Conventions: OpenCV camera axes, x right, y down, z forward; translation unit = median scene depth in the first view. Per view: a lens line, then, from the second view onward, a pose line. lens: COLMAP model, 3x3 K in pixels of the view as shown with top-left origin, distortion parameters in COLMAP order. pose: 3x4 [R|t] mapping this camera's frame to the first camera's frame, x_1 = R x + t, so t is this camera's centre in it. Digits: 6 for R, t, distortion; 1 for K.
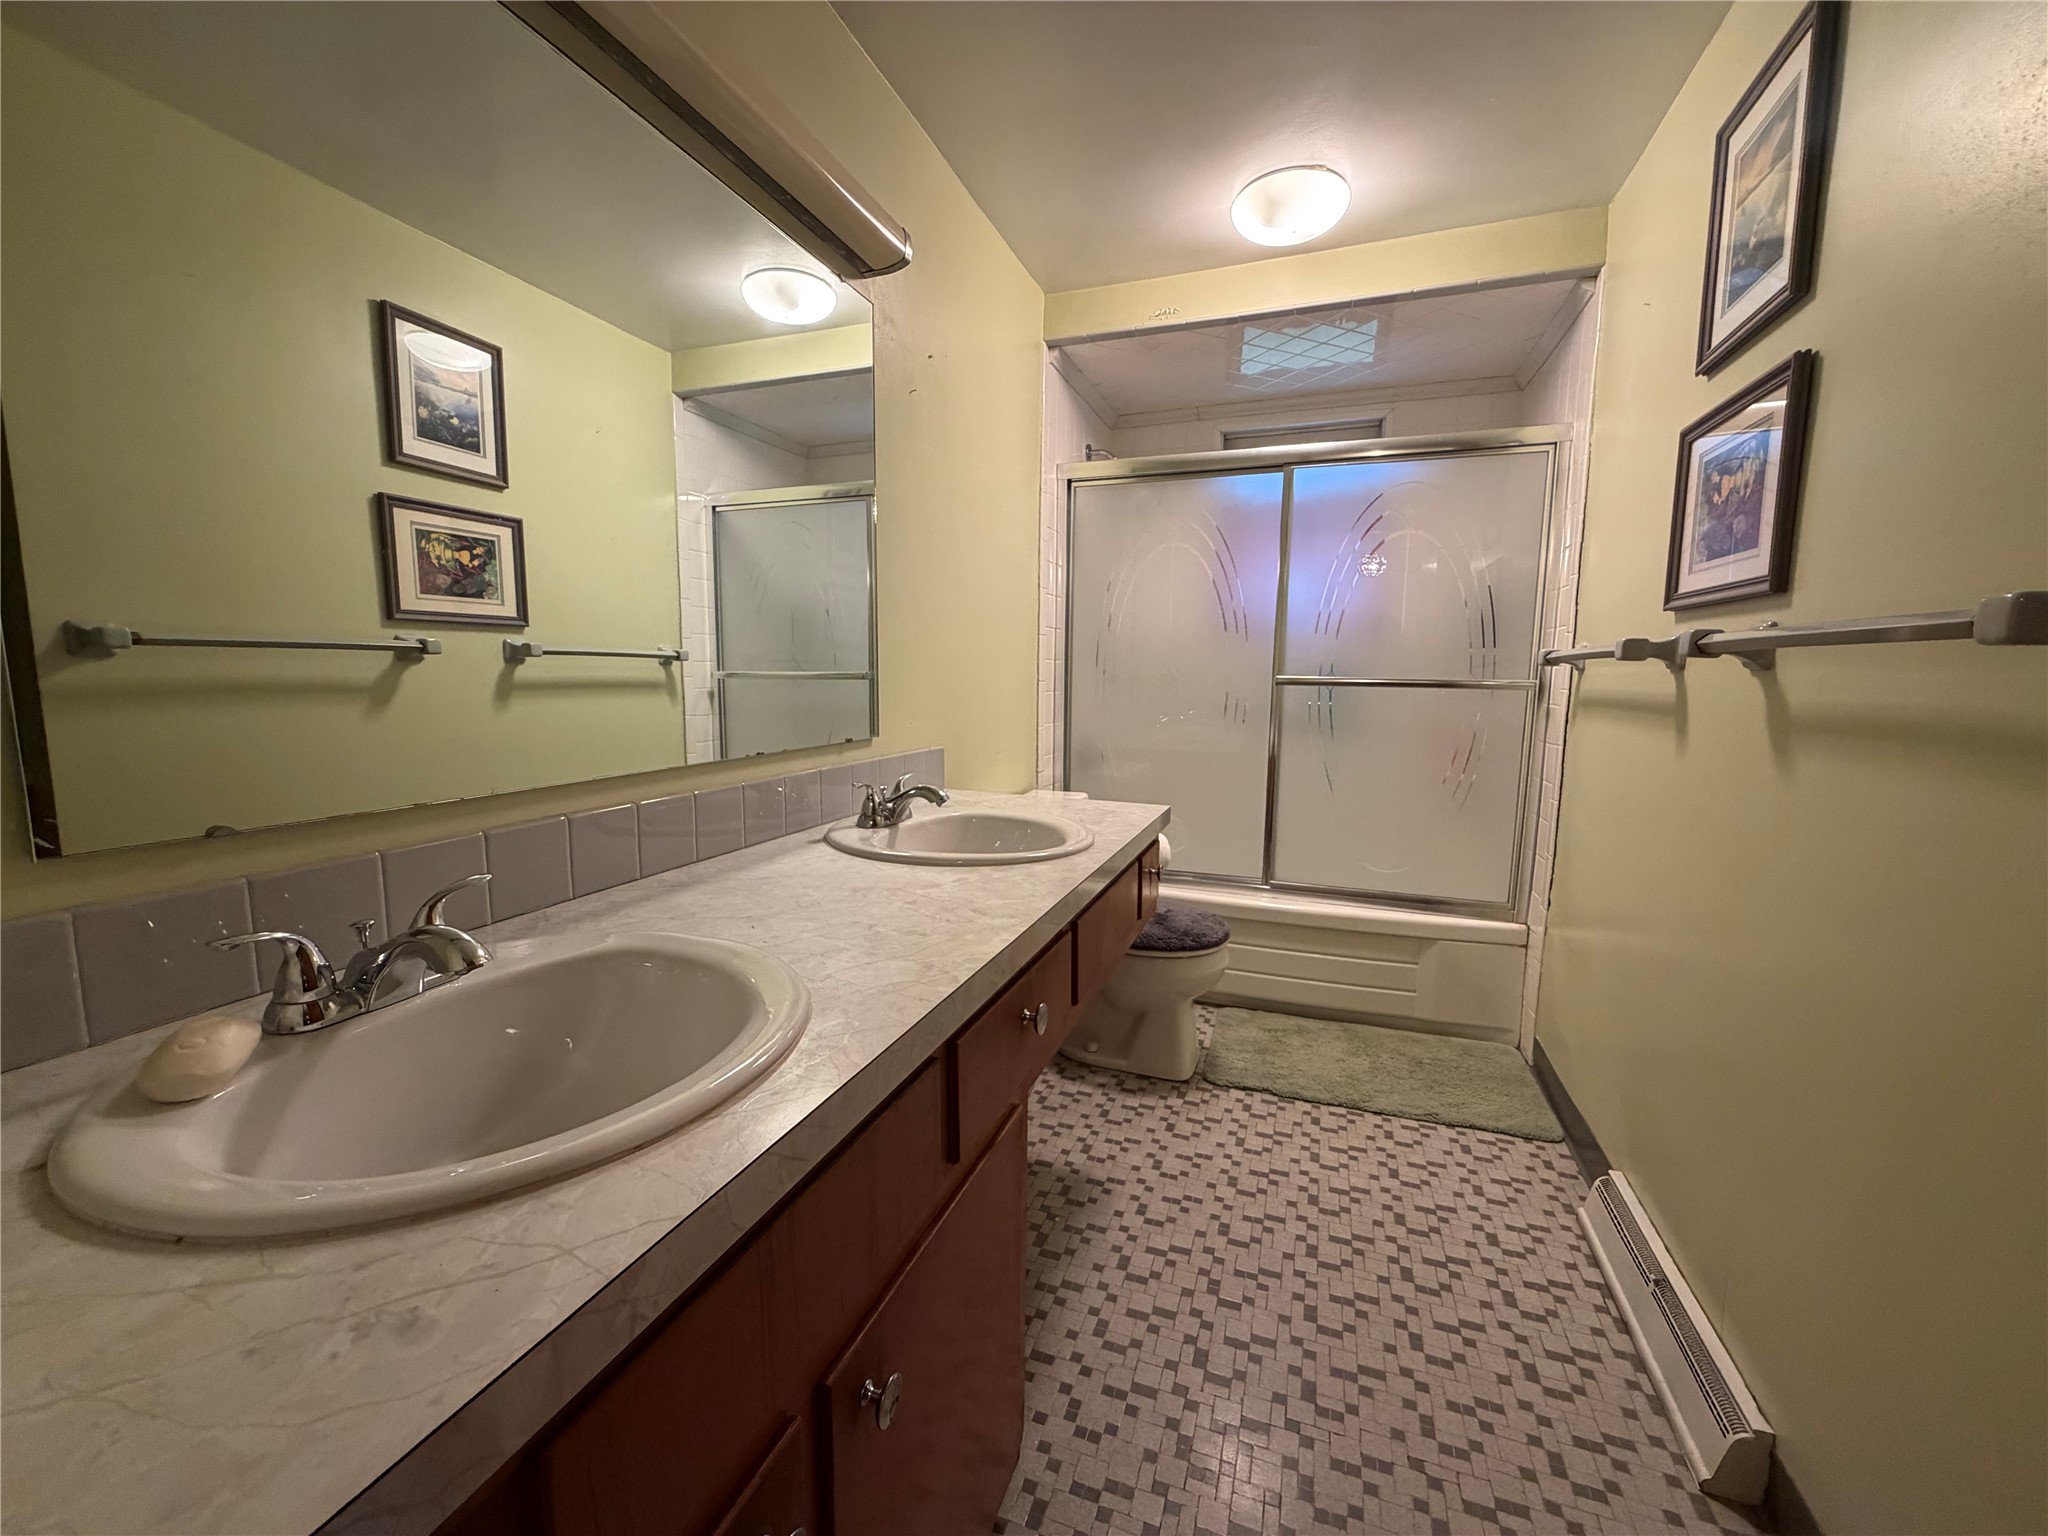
lens RADIAL K [[815.5, 0, 1019.3], [0, 815.5, 770.4], [0, 0, 1]] dist [0.000398, -0.000091]
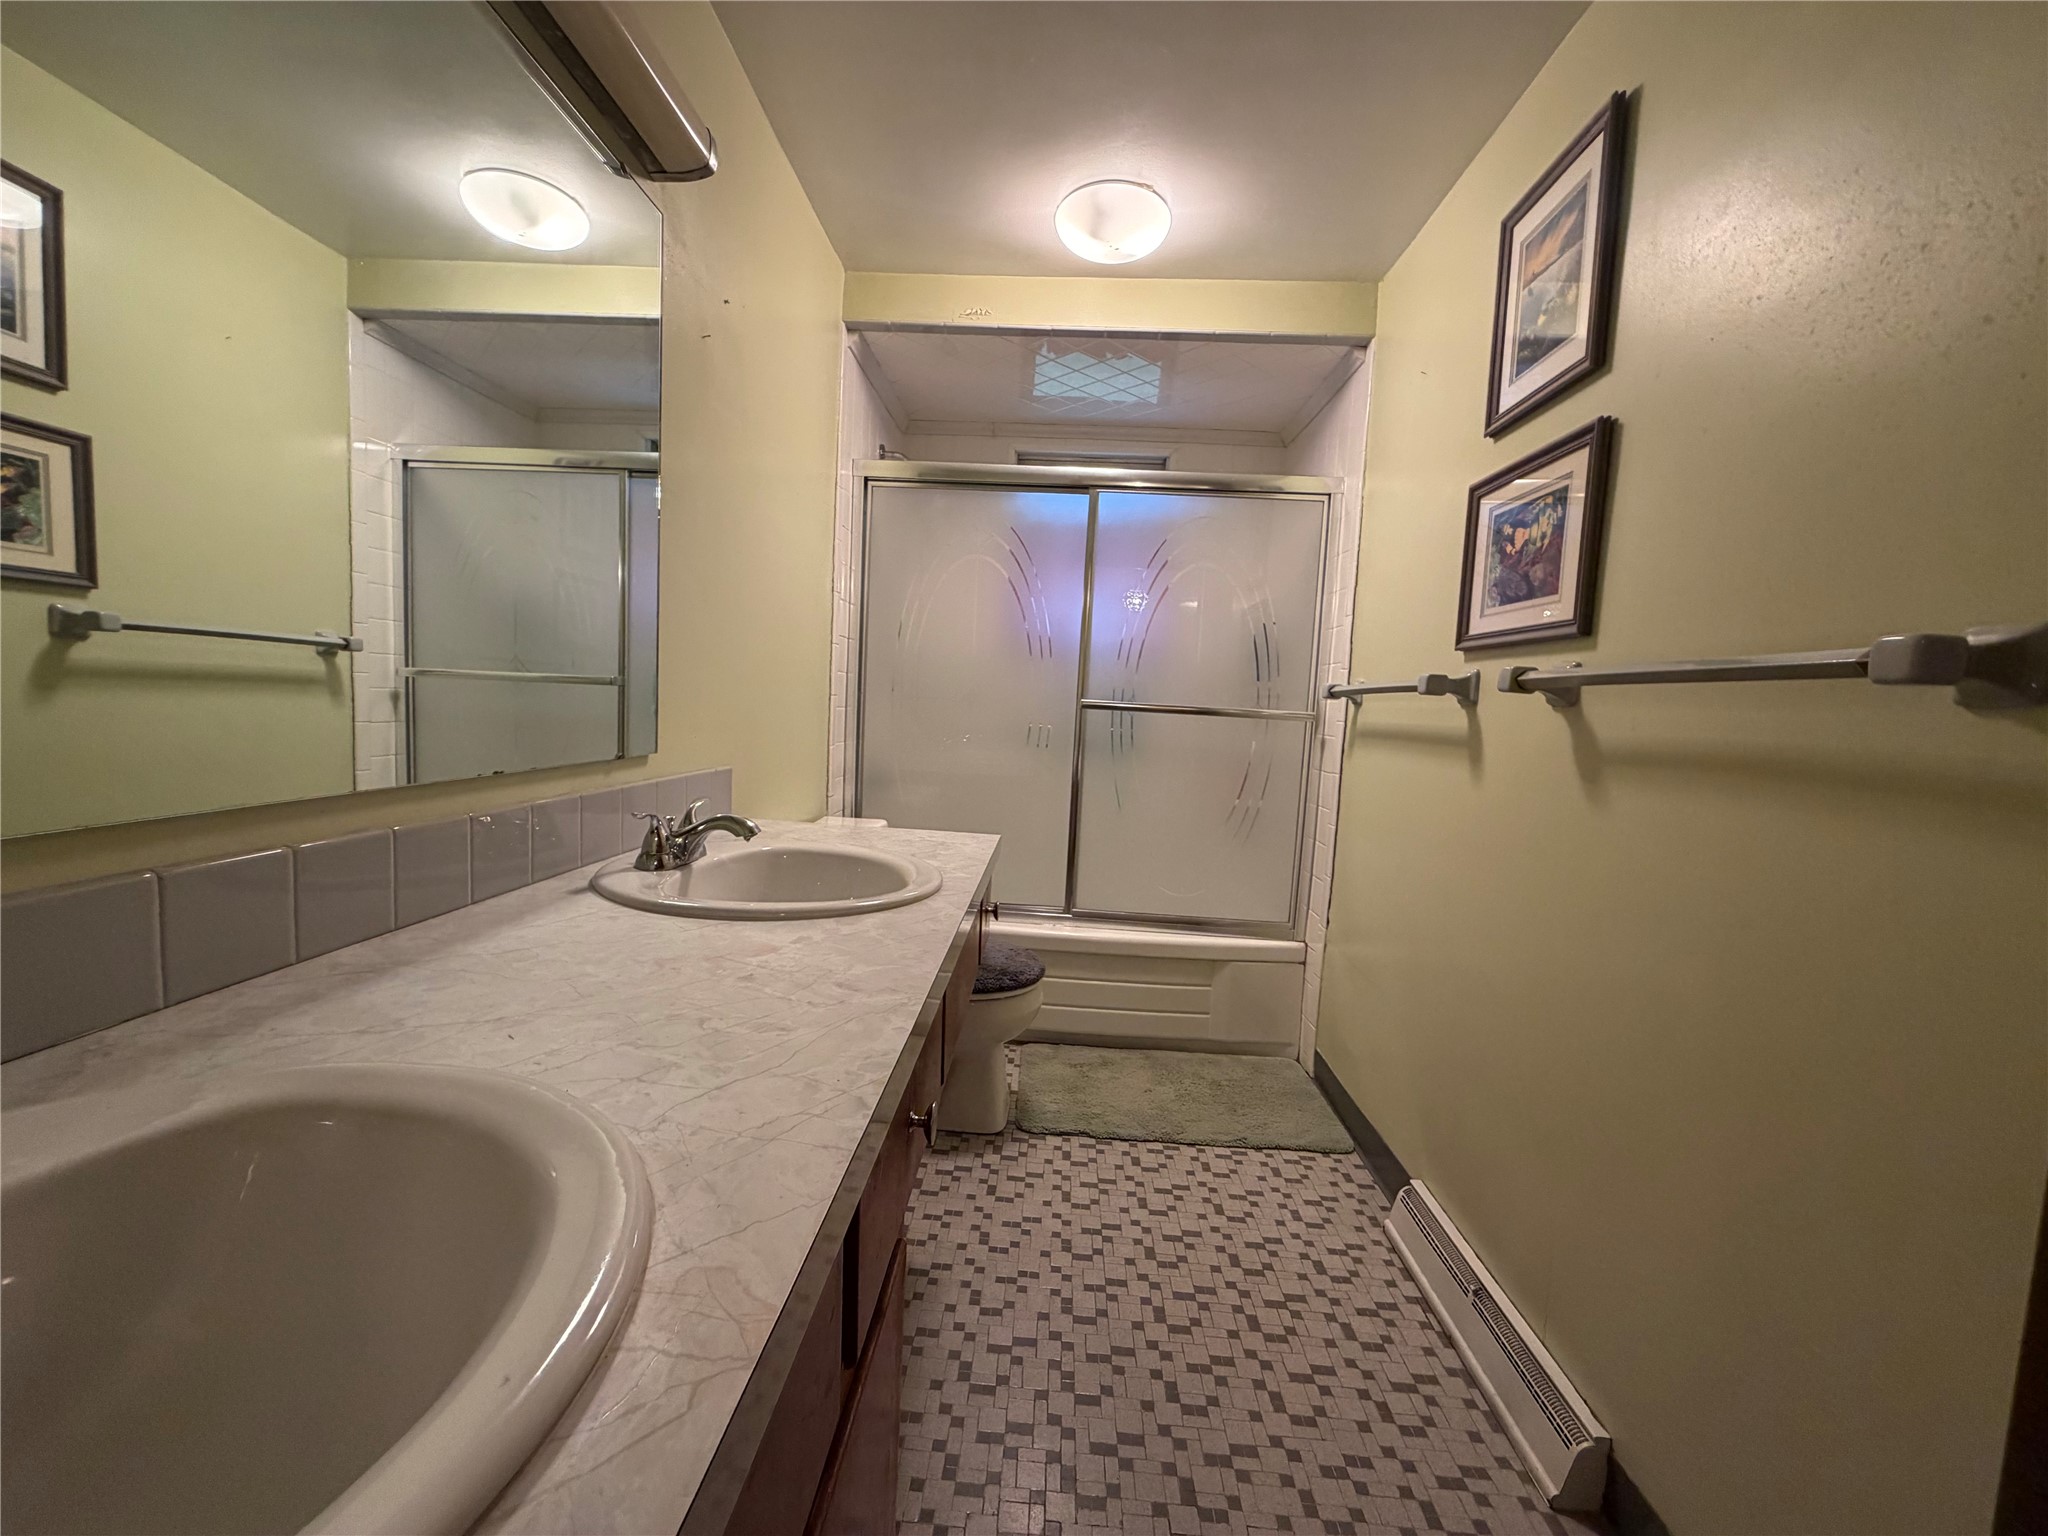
lens RADIAL K [[815.5, 0, 1019.3], [0, 815.5, 770.4], [0, 0, 1]] dist [0.000398, -0.000091]
pose [[0.953762, 0.012829, 0.300290, -0.062073], [-0.004448, 0.999582, -0.028576, -0.002553], [-0.300531, 0.025919, 0.953420, 0.112184]]
